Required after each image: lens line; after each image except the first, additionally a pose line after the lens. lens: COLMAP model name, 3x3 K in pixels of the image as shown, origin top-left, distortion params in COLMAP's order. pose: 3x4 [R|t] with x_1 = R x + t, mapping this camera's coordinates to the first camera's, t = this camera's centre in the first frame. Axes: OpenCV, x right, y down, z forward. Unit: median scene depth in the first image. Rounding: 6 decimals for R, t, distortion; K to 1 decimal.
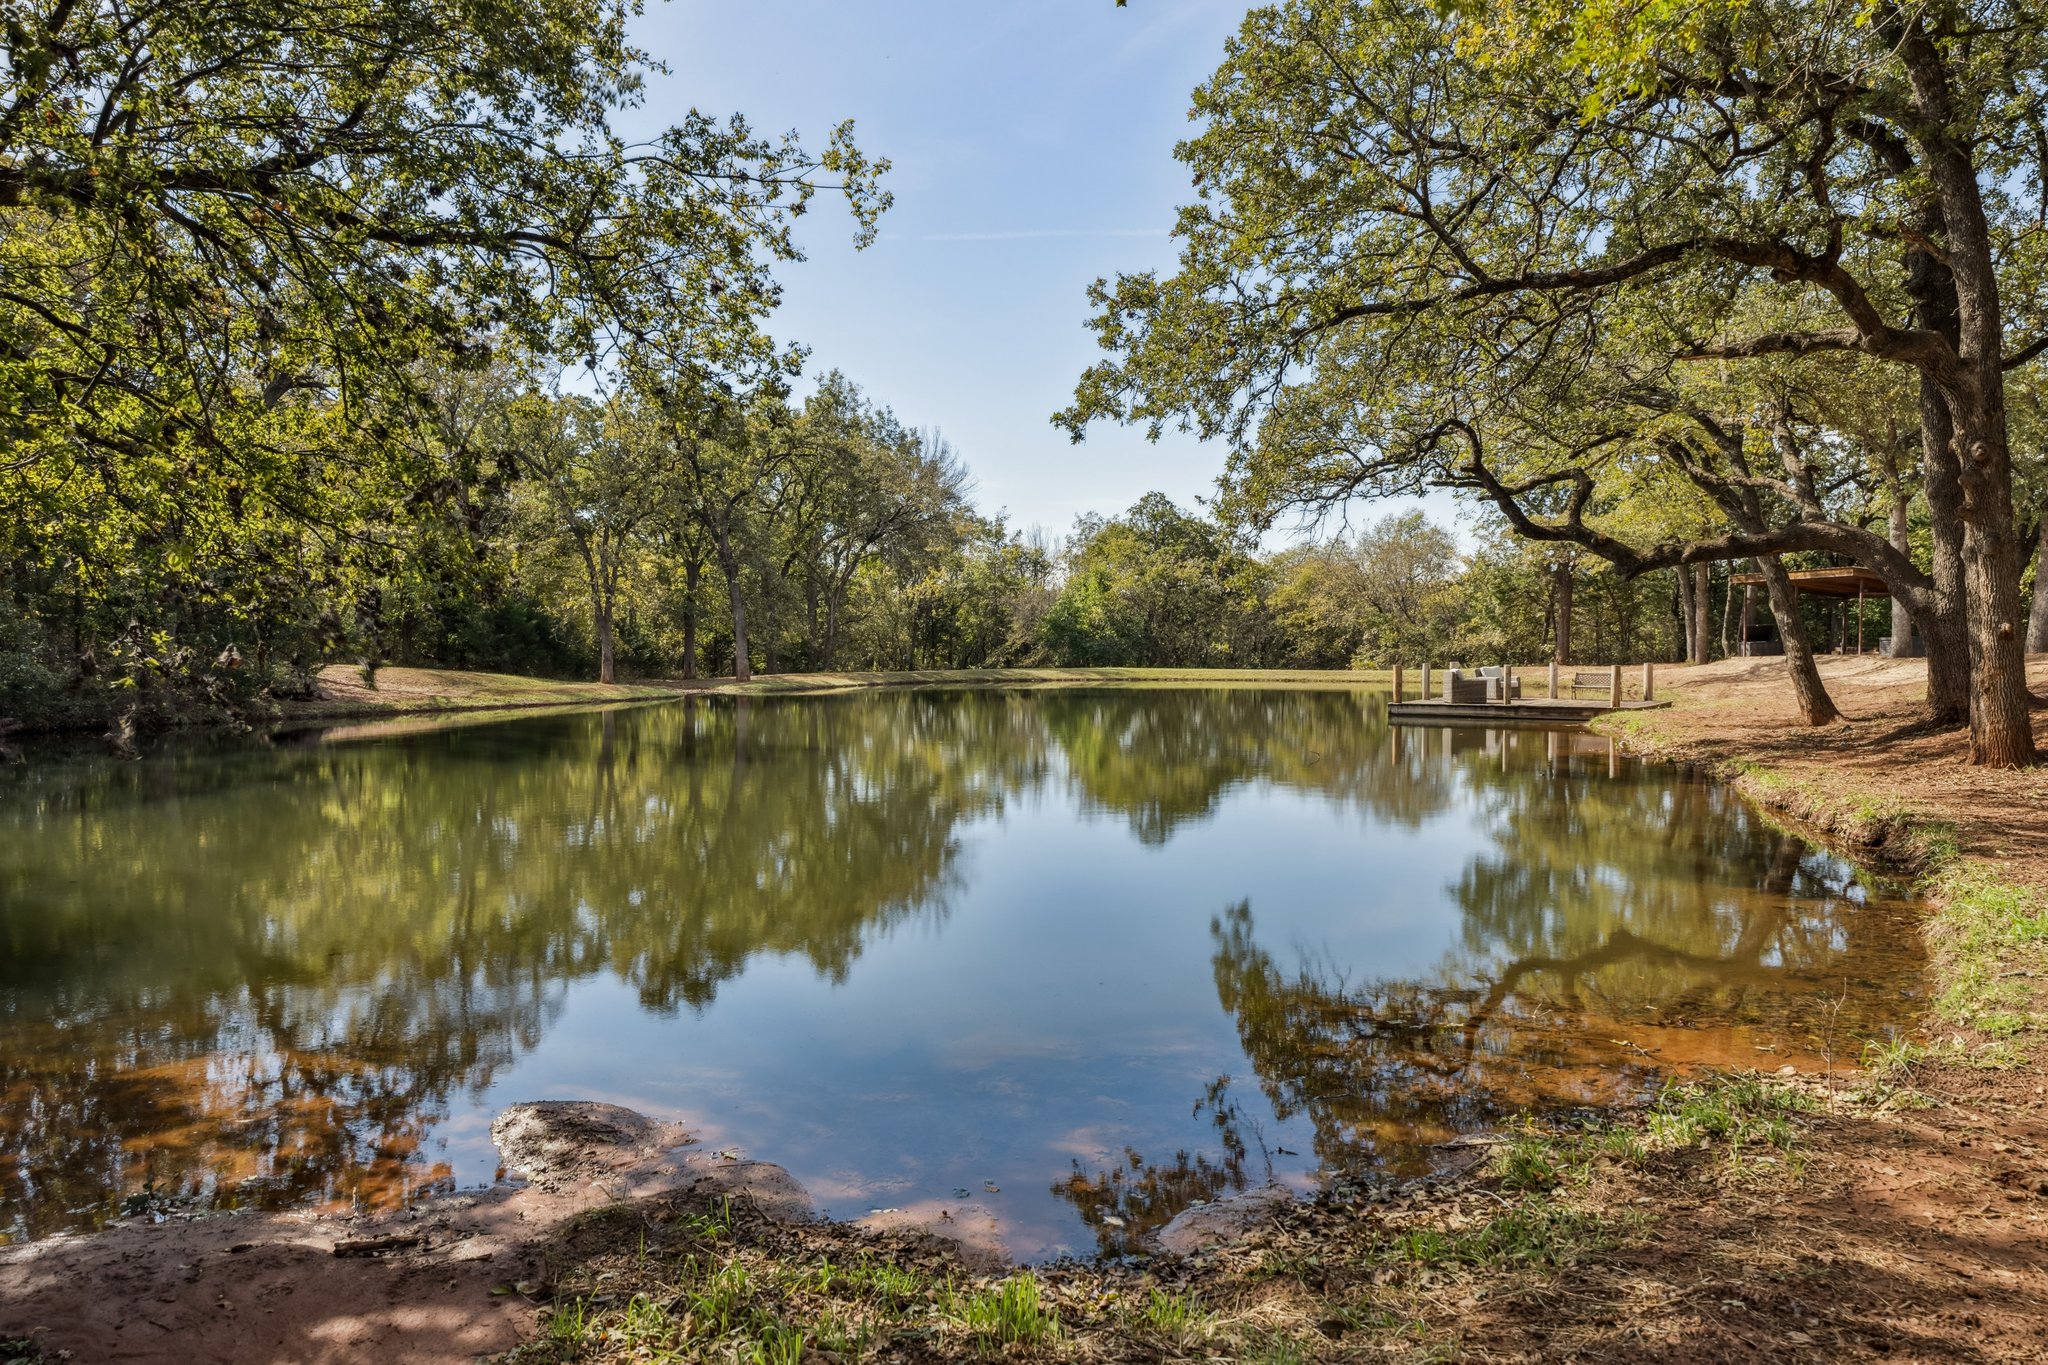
lens RADIAL K [[1367.6, 0, 1025.5], [0, 1367.6, 682.2], [0, 0, 1]] dist [0.009134, 0.000590]
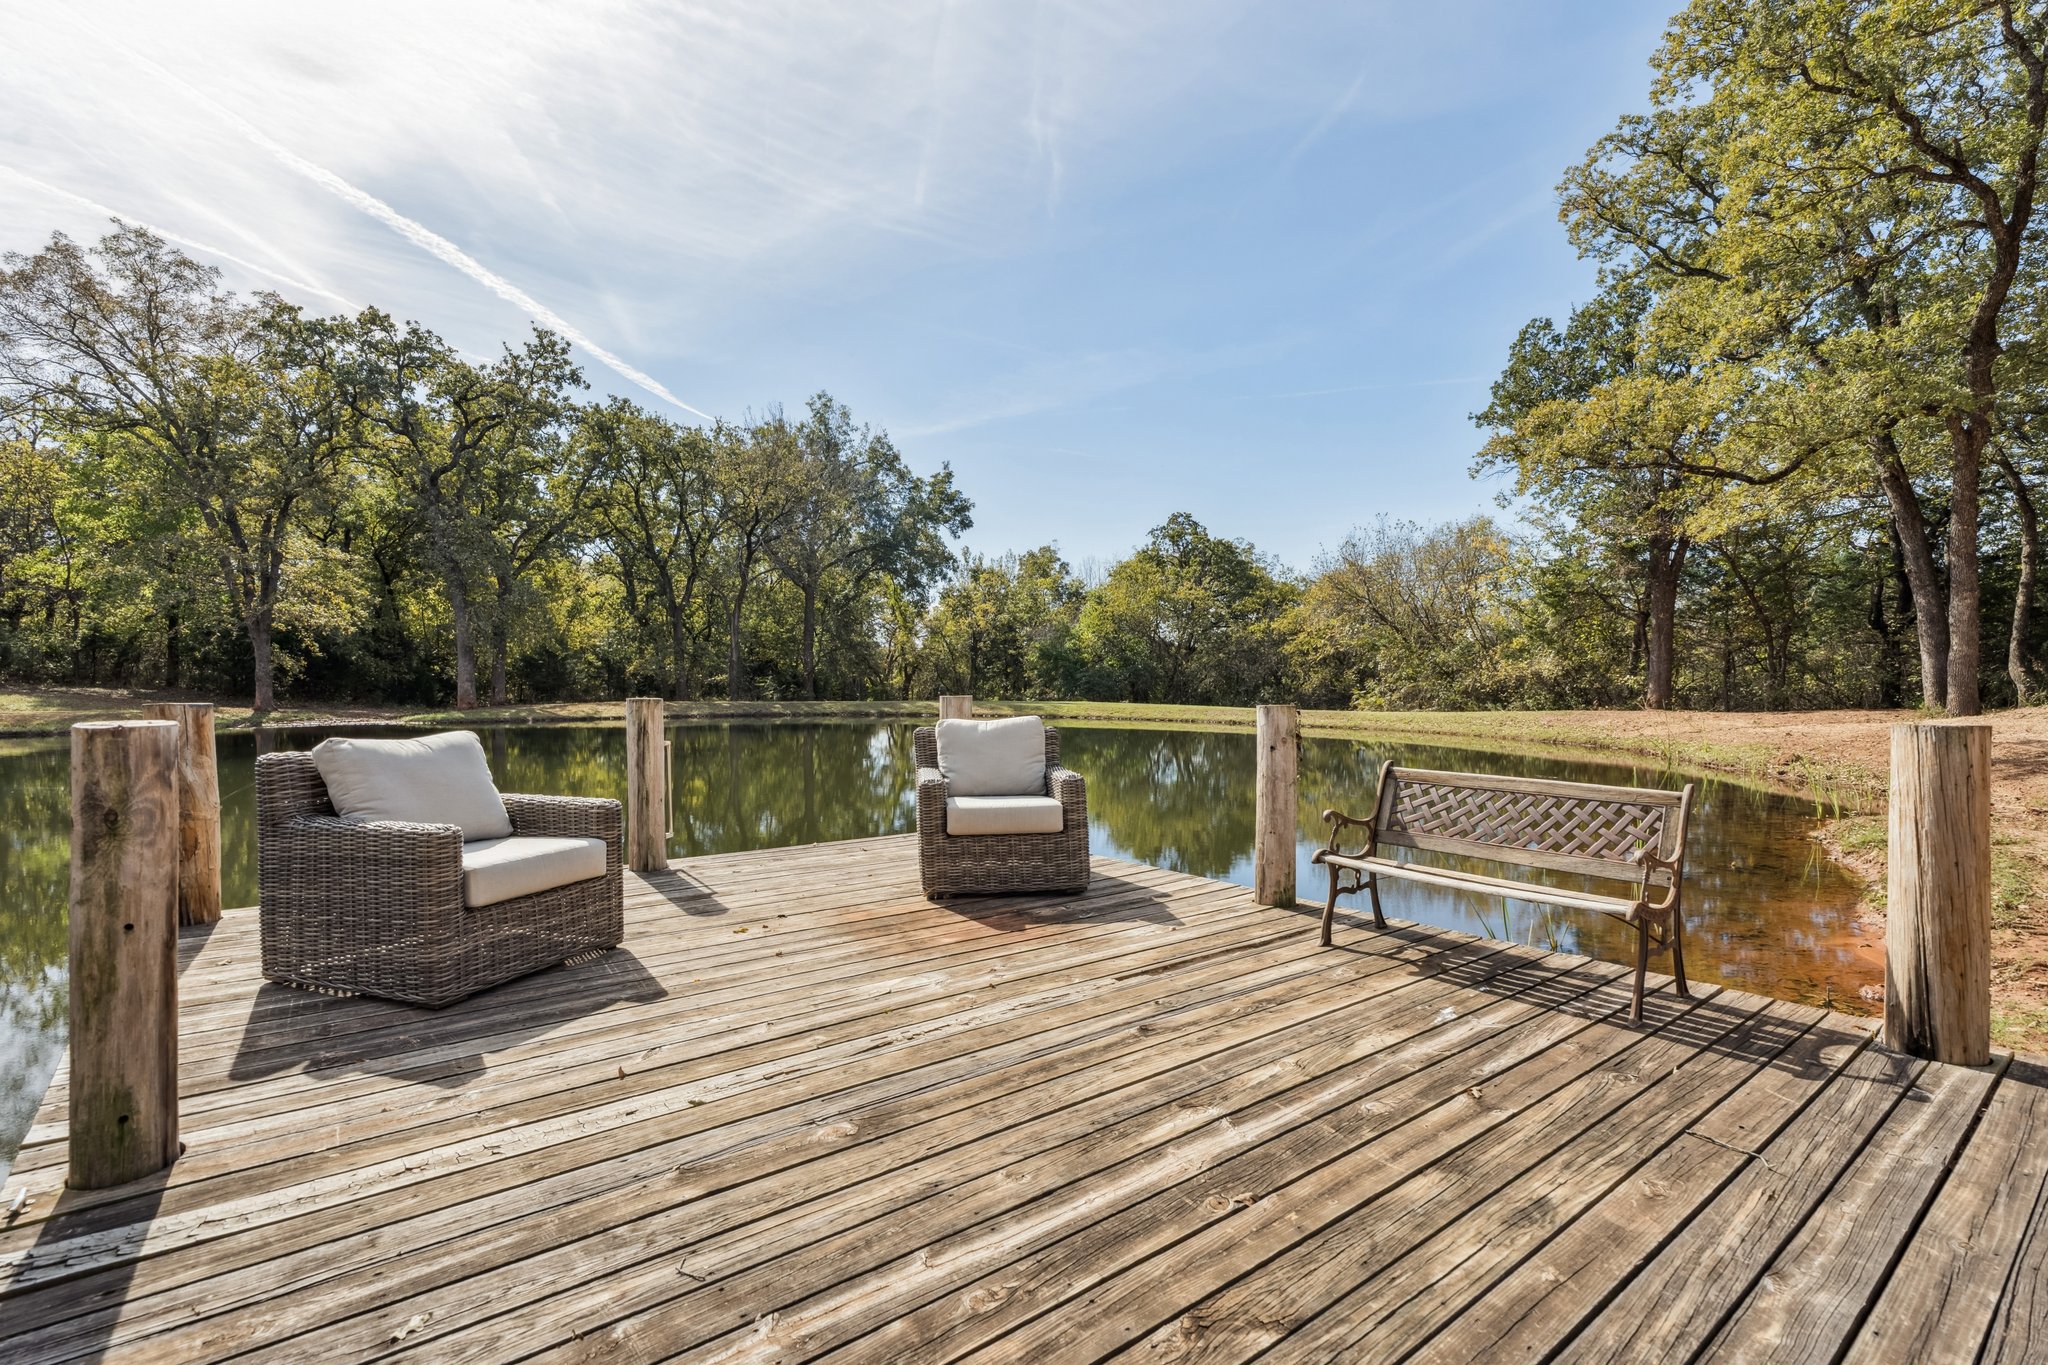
lens RADIAL K [[924.1, 0, 1020.7], [0, 924.1, 684.5], [0, 0, 1]] dist [-0.015065, -0.000058]
pose [[0.958735, 0.009998, -0.284125, 0.204960], [-0.017304, 0.999581, -0.023214, -0.008004], [0.283774, 0.027172, 0.958506, 0.458324]]
